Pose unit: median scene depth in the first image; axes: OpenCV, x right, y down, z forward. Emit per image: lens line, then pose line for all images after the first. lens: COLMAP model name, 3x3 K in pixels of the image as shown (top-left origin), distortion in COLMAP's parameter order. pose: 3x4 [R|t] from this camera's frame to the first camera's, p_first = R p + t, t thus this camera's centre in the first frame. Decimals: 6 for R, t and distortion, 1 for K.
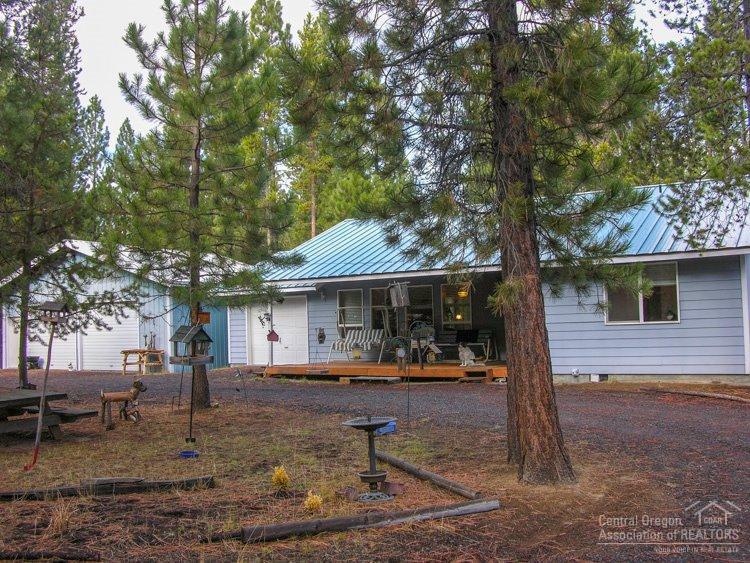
lens RADIAL K [[768.8, 0, 370.1], [0, 768.8, 281.5], [0, 0, 1]] dist [-0.201597, 0.215531]
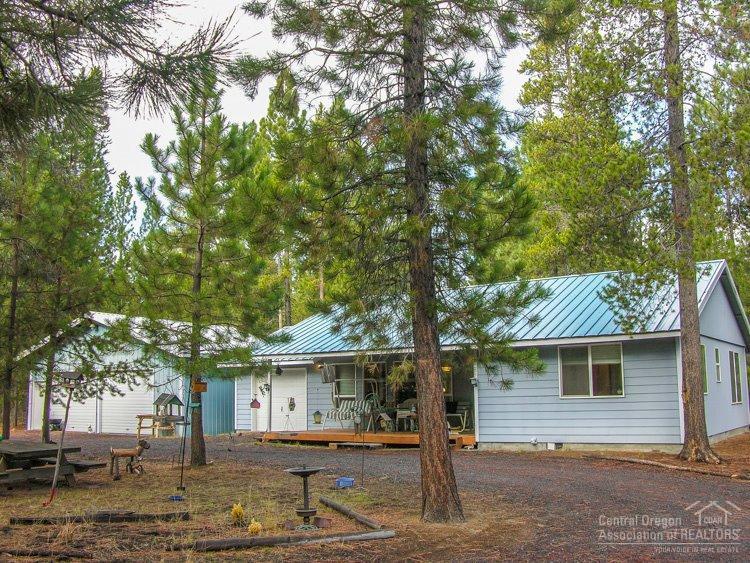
lens RADIAL K [[768.8, 0, 370.1], [0, 768.8, 281.5], [0, 0, 1]] dist [-0.201597, 0.215531]
pose [[0.999378, 0.009869, -0.033858, 0.070675], [-0.012935, 0.995715, -0.091571, -0.009260], [0.032809, 0.091952, 0.995223, -0.148274]]
